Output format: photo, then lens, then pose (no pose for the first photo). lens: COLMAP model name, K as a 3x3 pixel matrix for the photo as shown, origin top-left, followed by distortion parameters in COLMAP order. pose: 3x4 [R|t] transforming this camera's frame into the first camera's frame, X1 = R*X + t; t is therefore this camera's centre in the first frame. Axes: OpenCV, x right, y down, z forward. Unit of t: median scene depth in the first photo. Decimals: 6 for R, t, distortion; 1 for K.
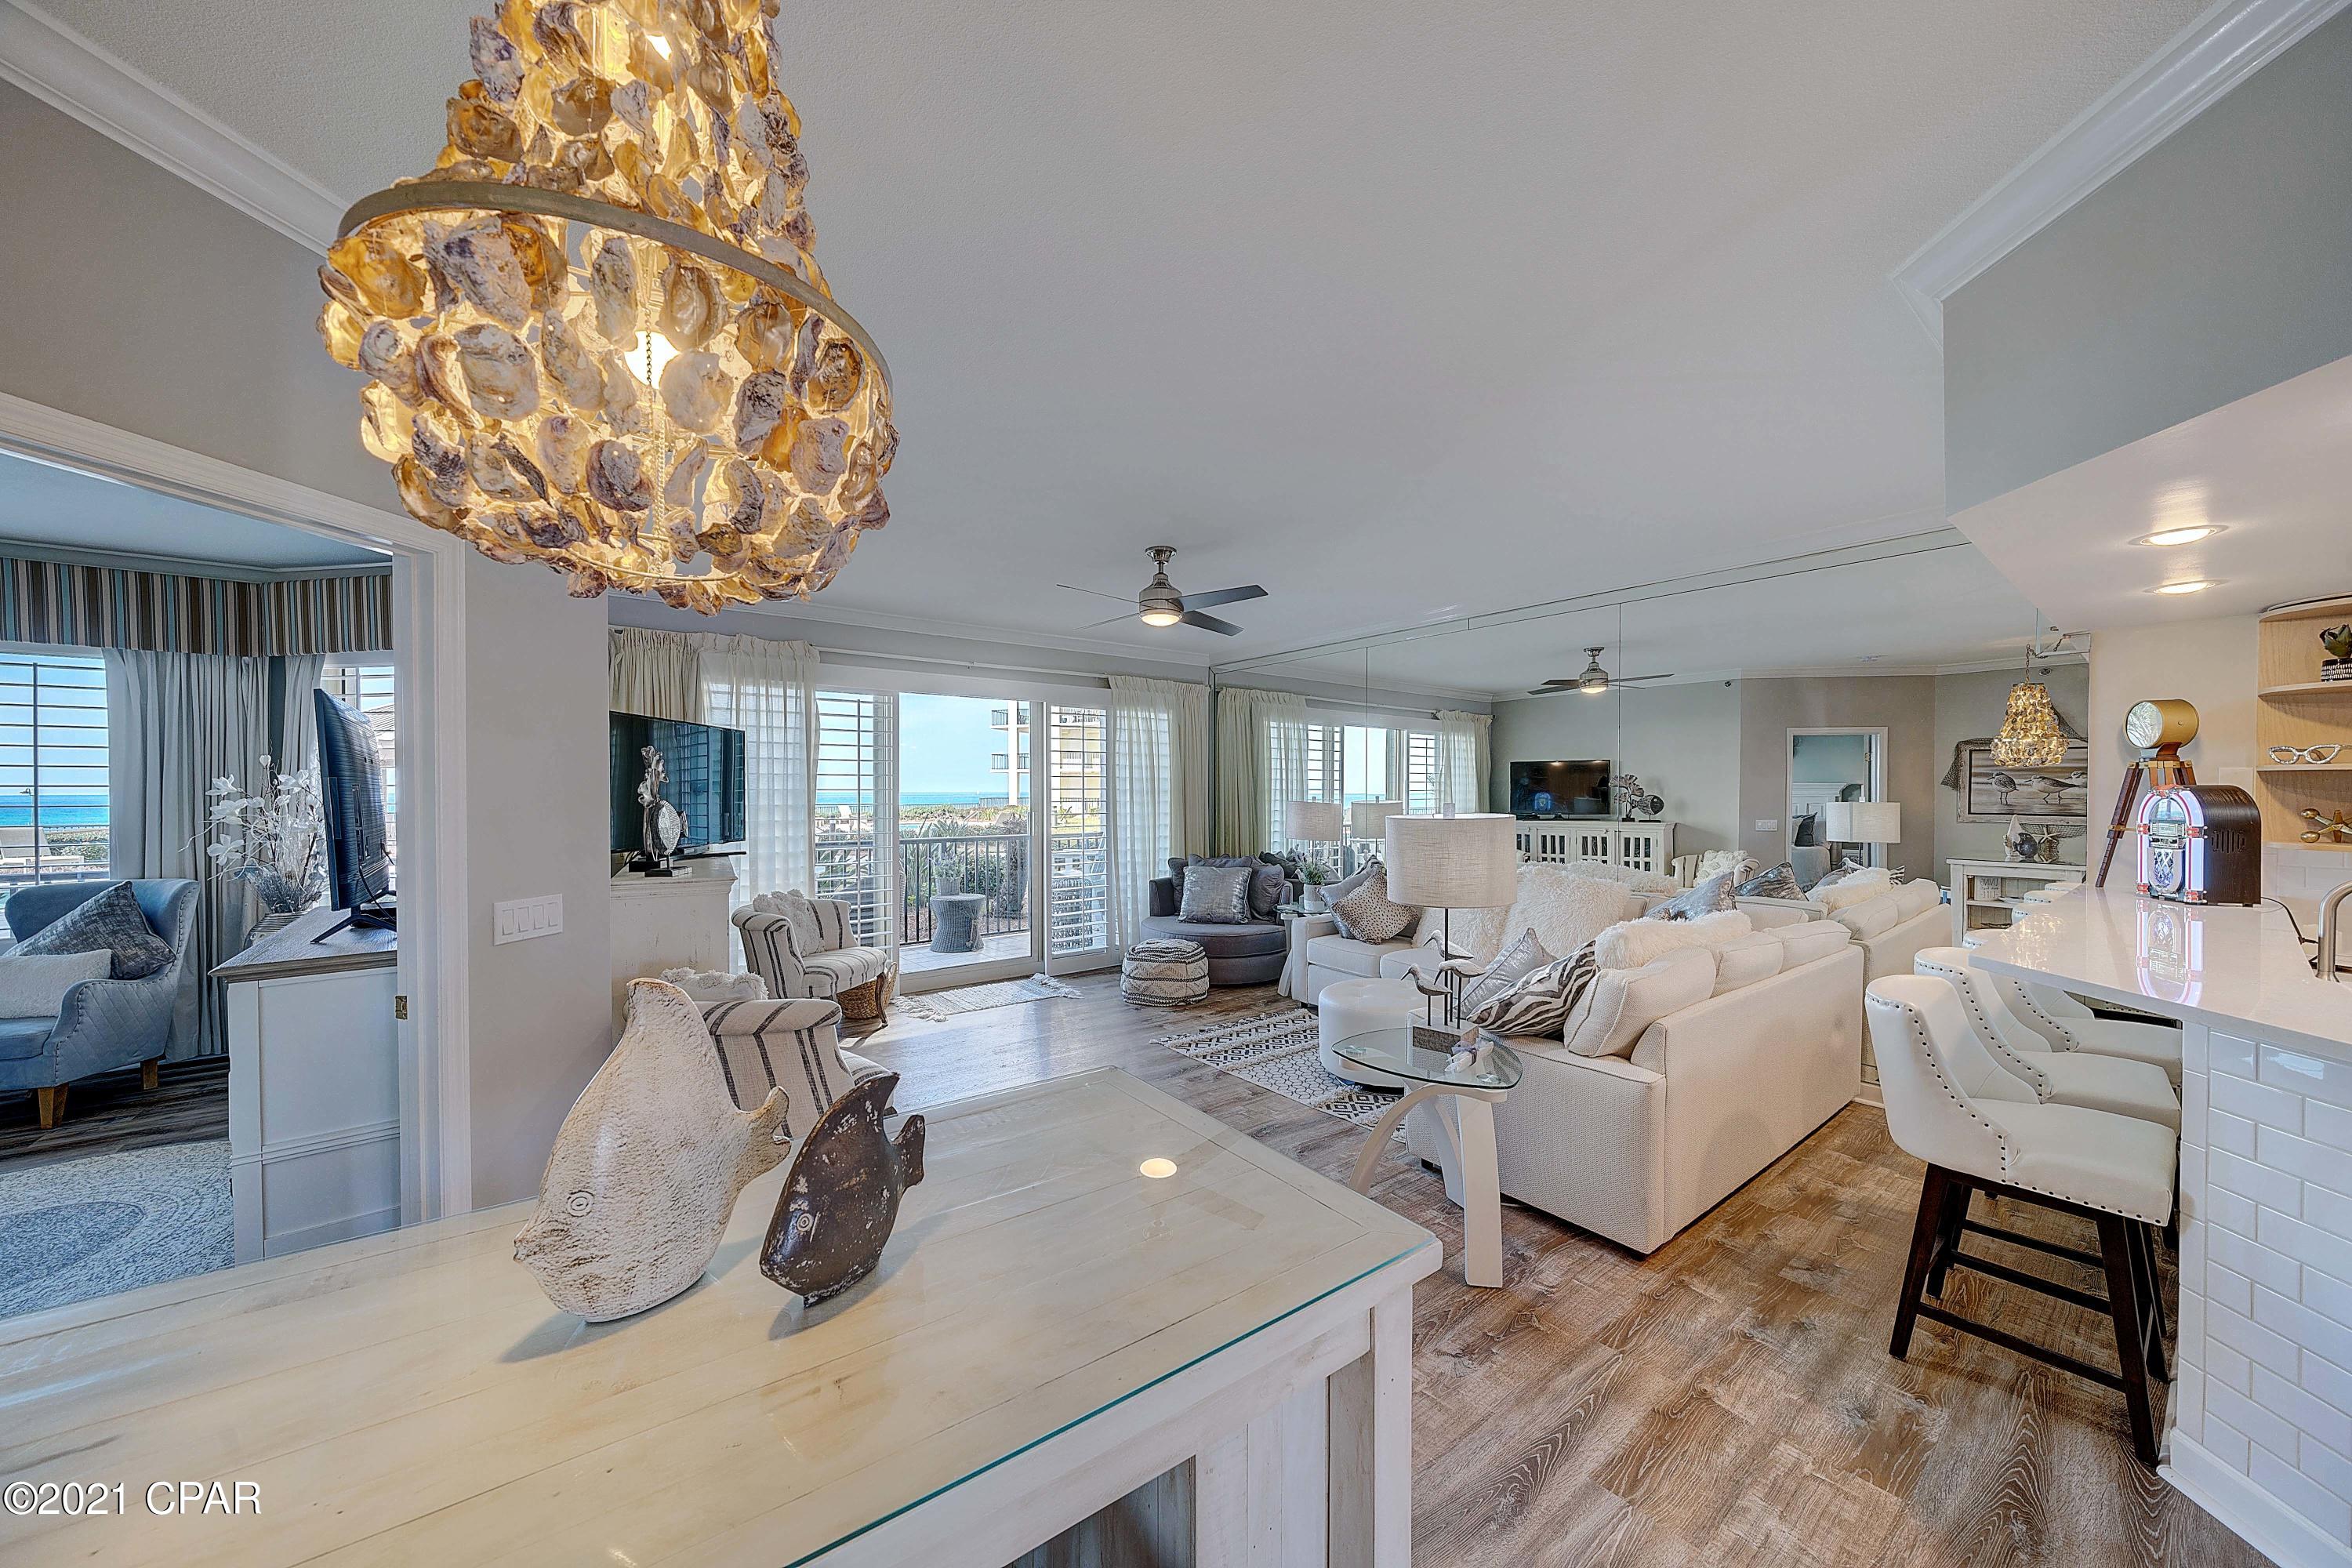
lens RADIAL K [[813.0, 0, 1165.3], [0, 813.0, 793.9], [0, 0, 1]] dist [-0.004533, 0.000130]
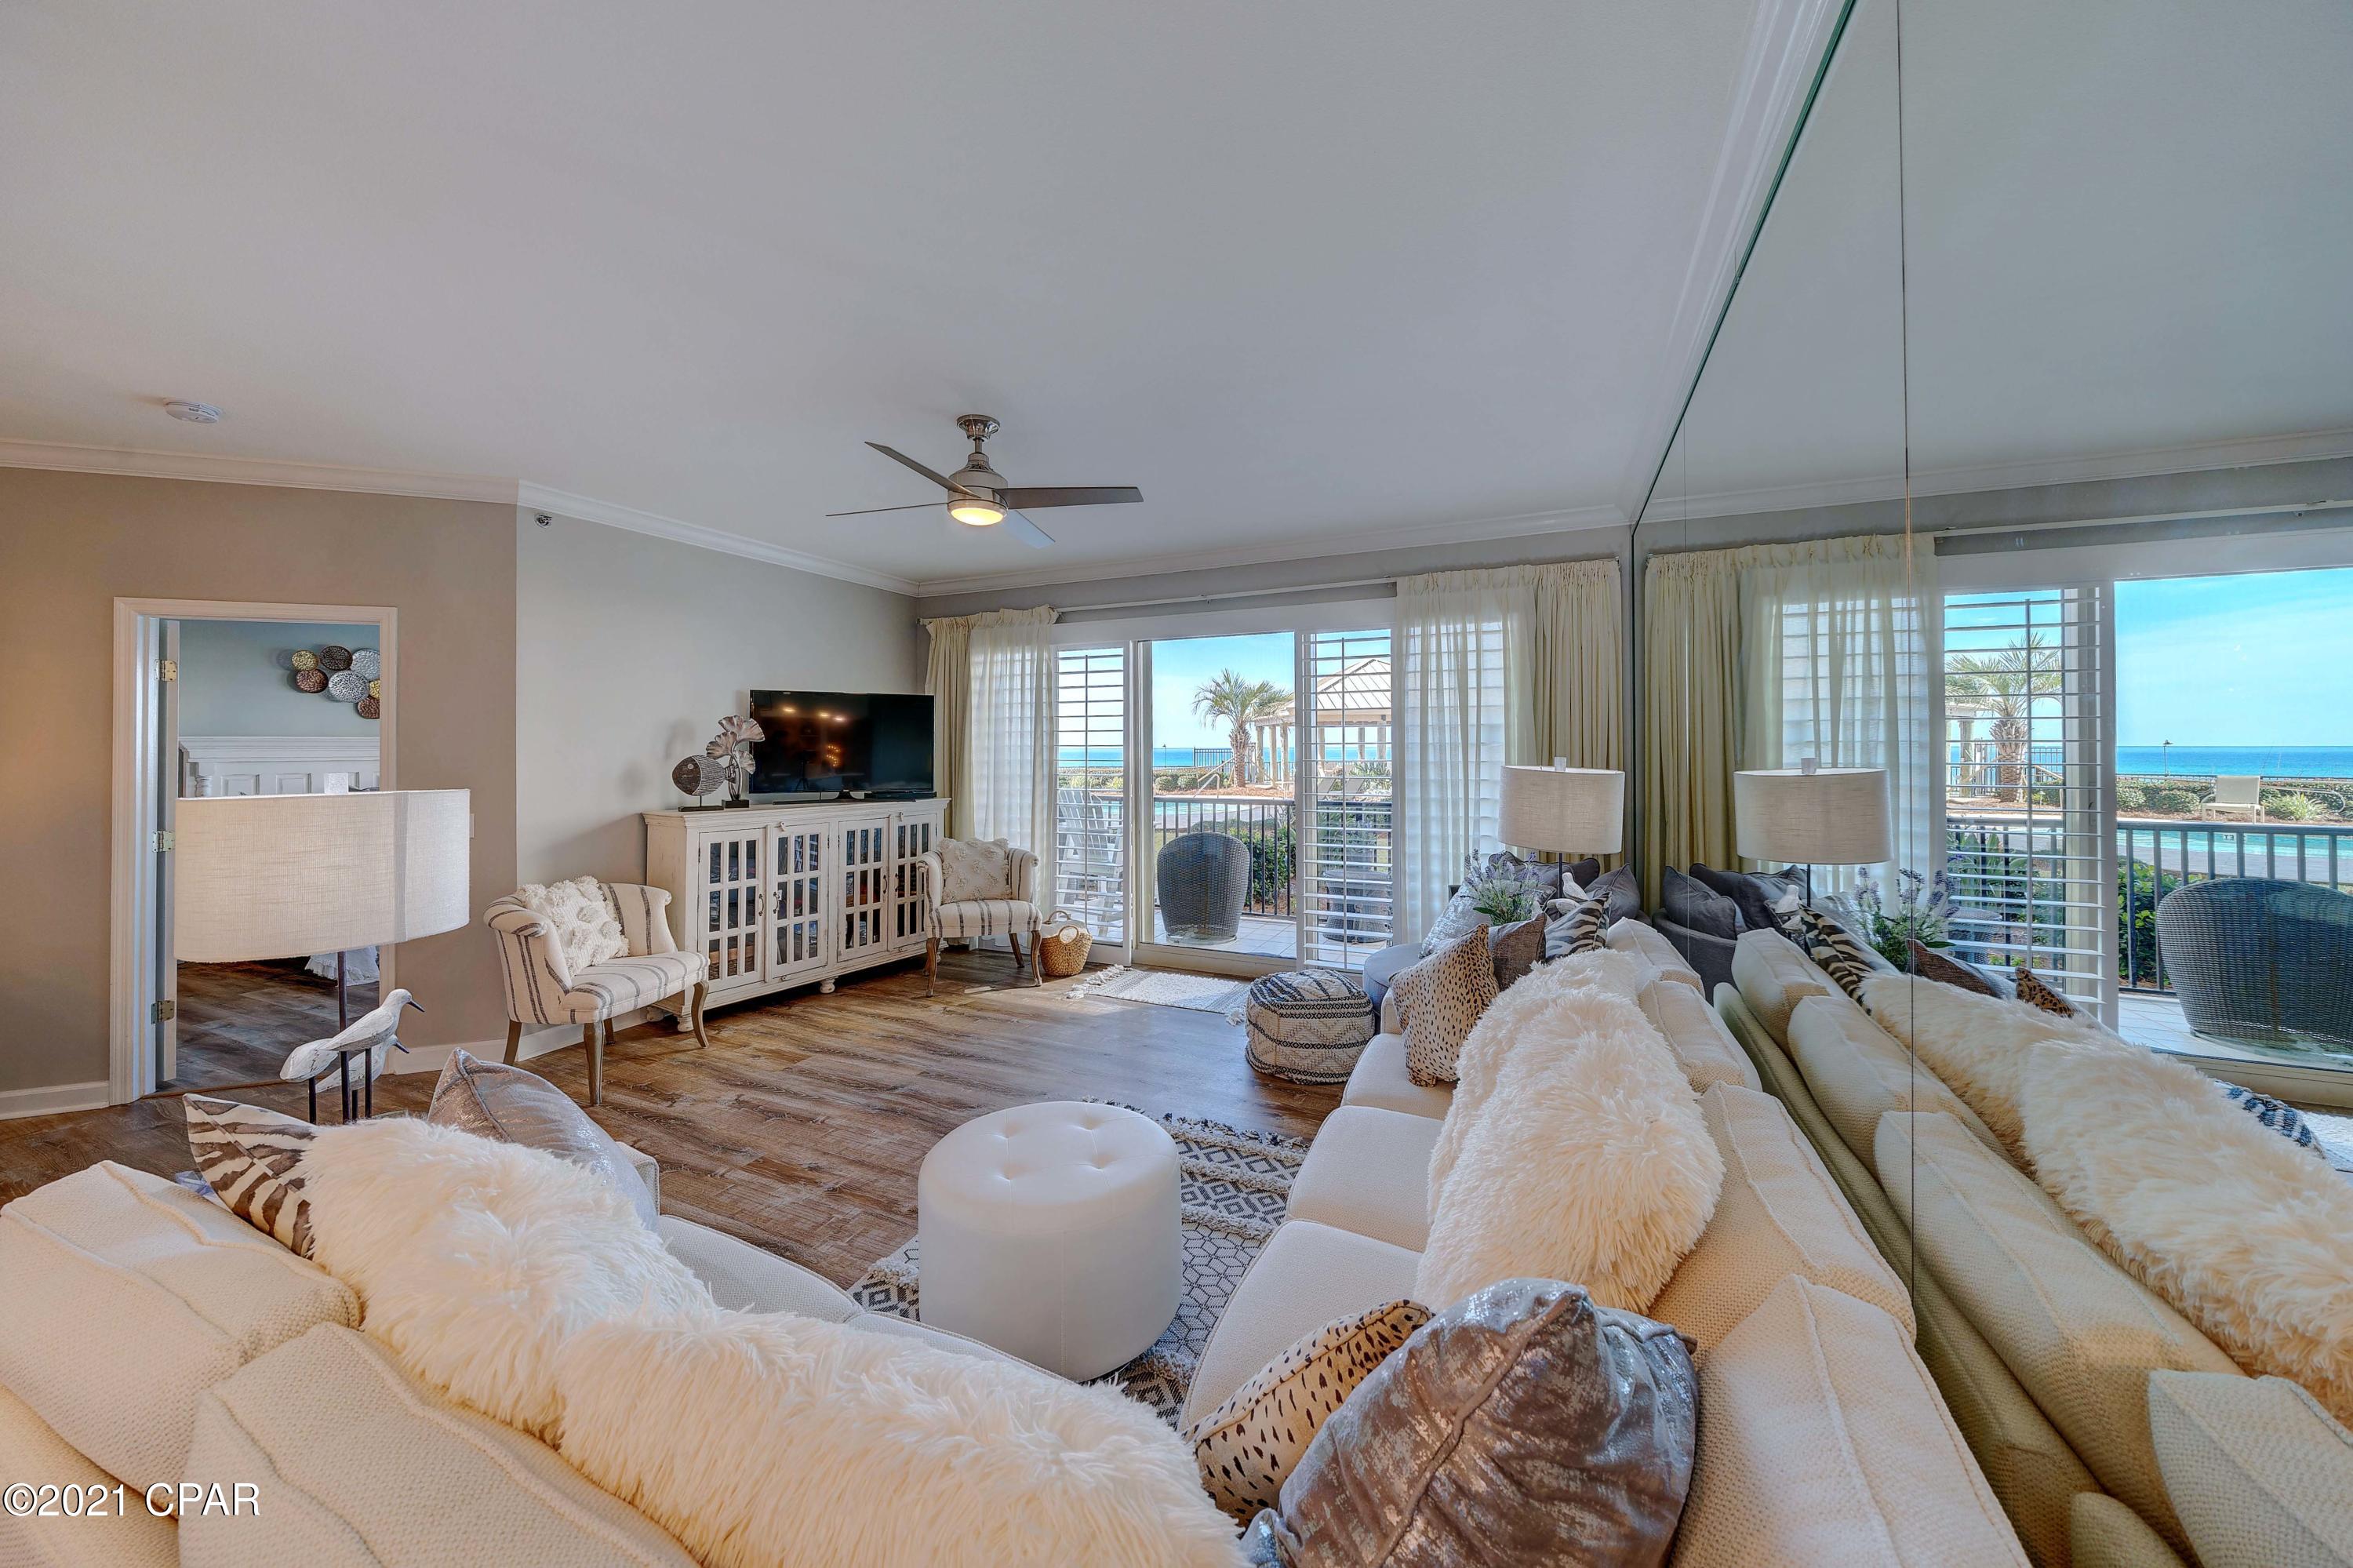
lens RADIAL K [[830.6, 0, 1163.1], [0, 830.6, 740.7], [0, 0, 1]] dist [0.000217, 0.000064]
pose [[0.464488, -0.007271, -0.885550, 0.598749], [-0.000140, 0.999966, -0.008284, -0.002733], [0.885579, 0.003972, 0.464471, 0.647612]]
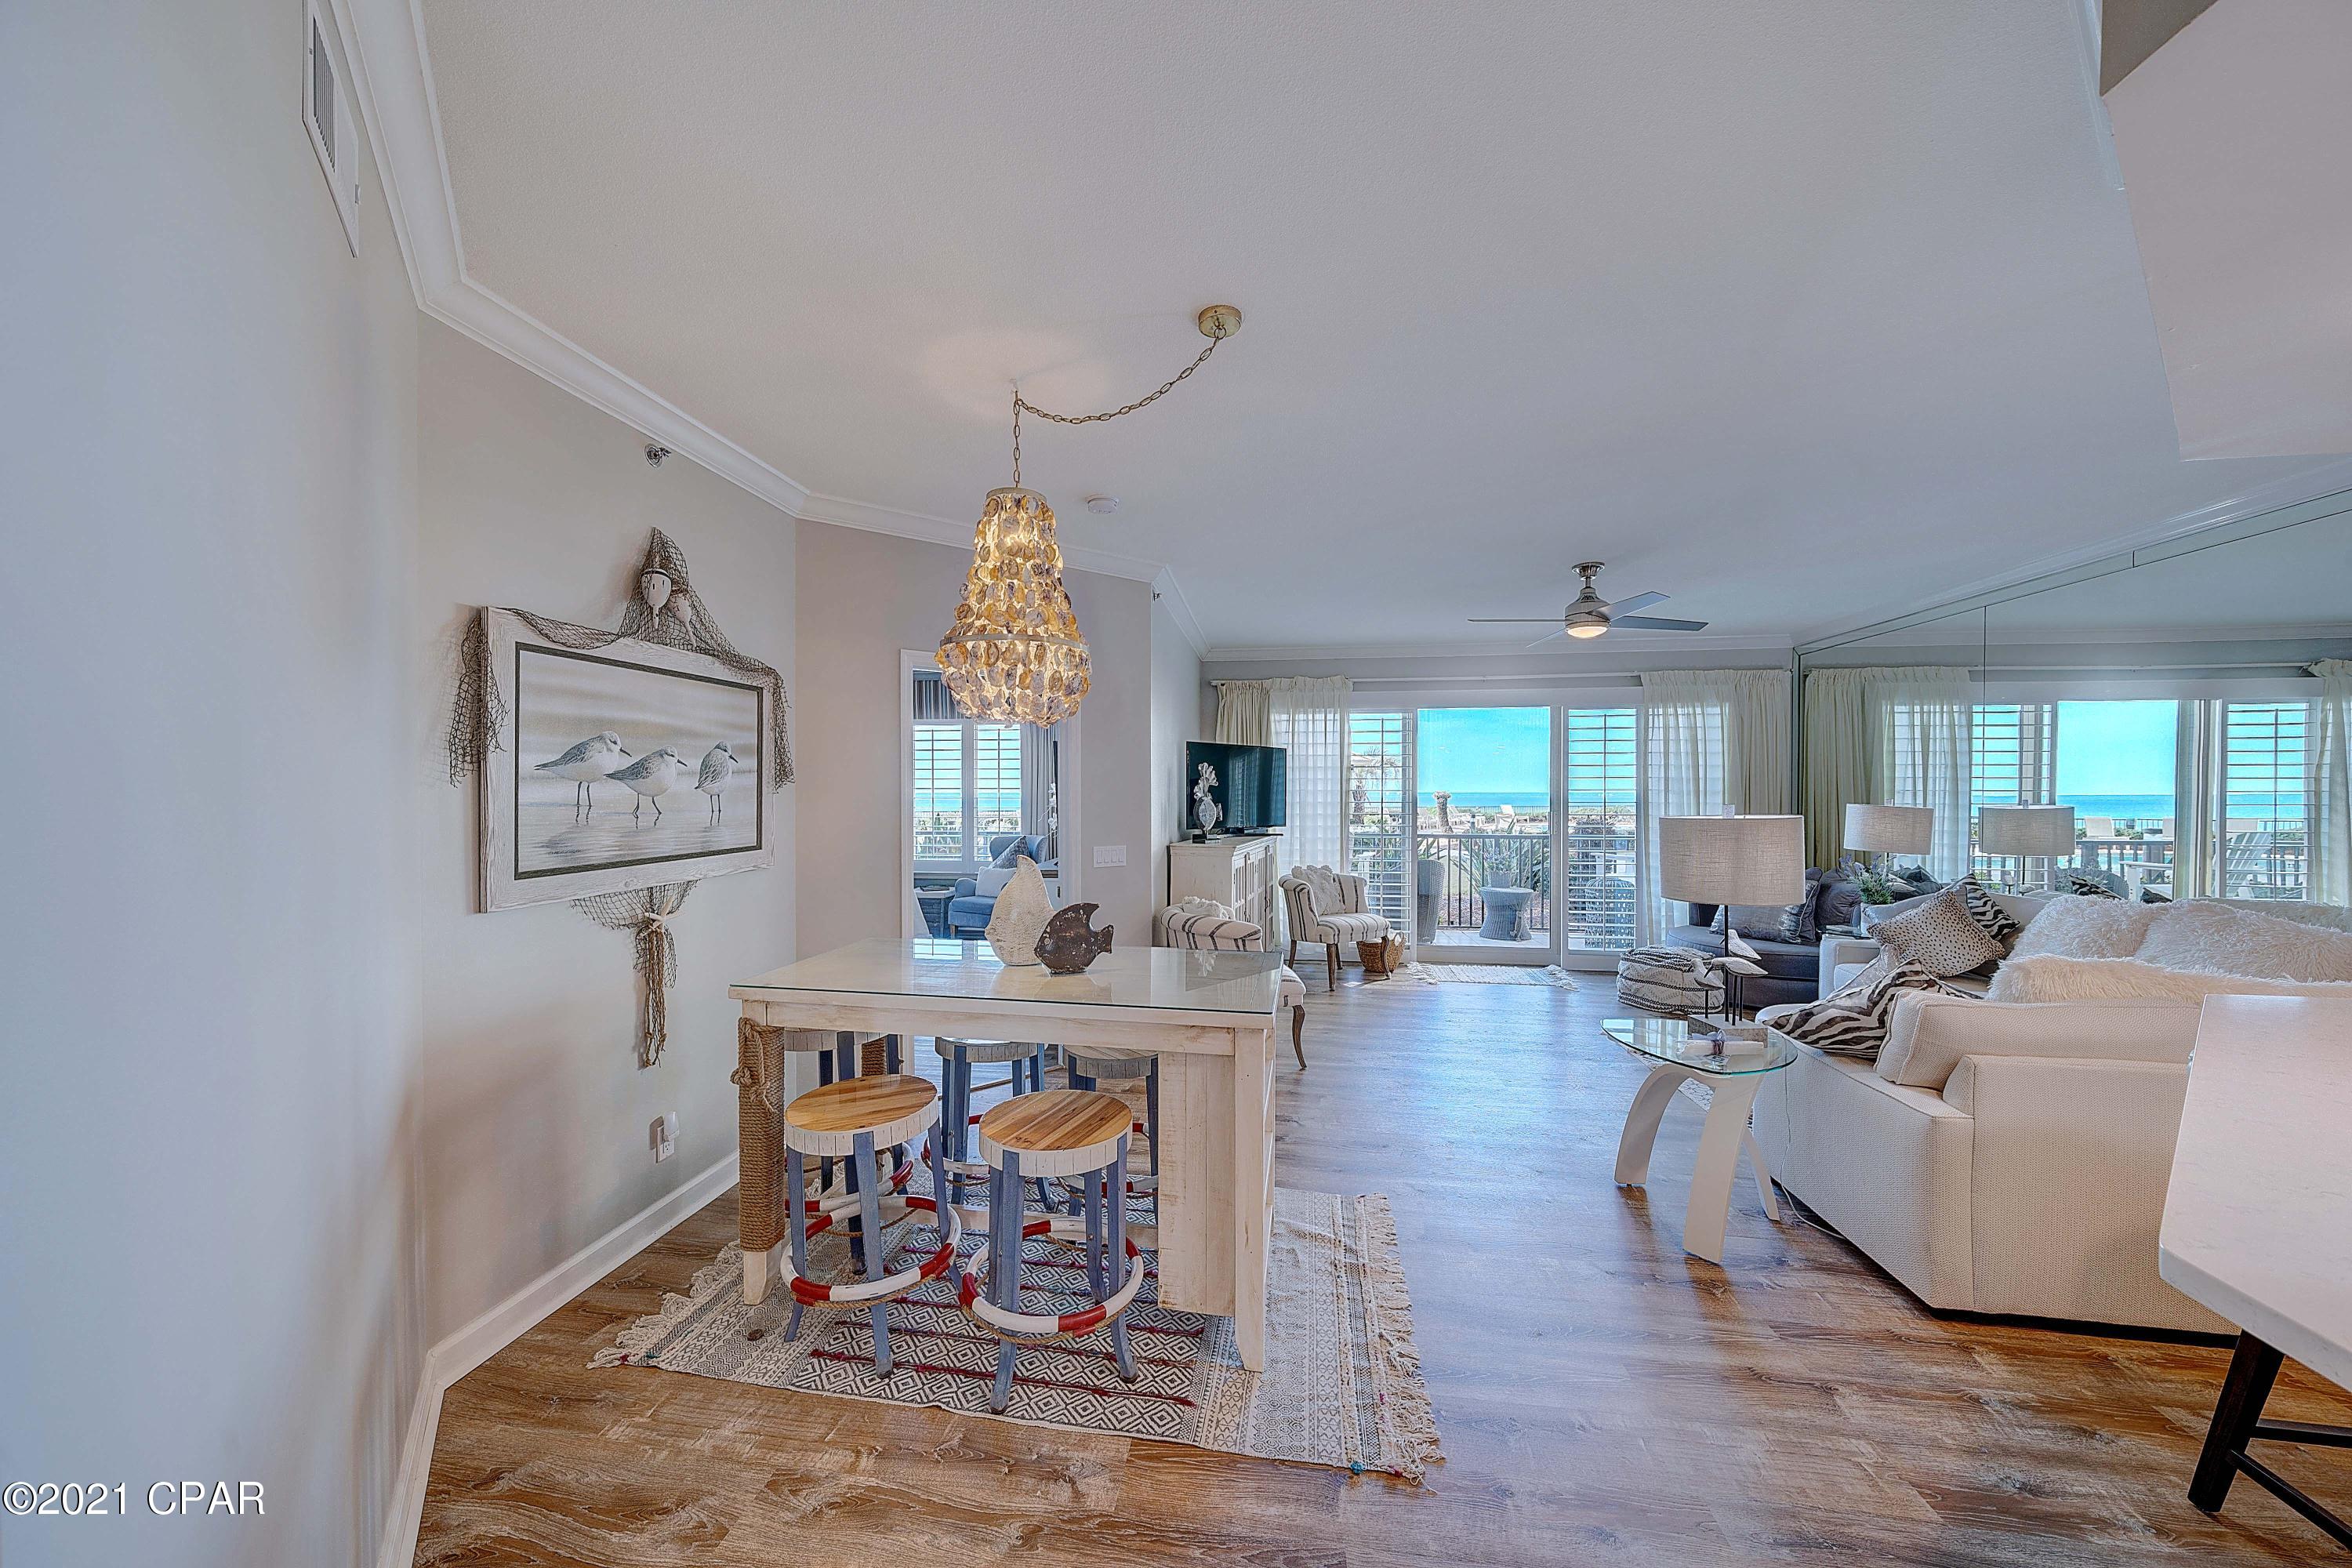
lens RADIAL K [[813.0, 0, 1165.3], [0, 813.0, 793.9], [0, 0, 1]] dist [-0.004533, 0.000130]
pose [[0.695179, 0.004287, -0.718824, 0.305172], [-0.004505, 0.999989, 0.001607, 0.000217], [0.718822, 0.002121, 0.695191, -0.112541]]
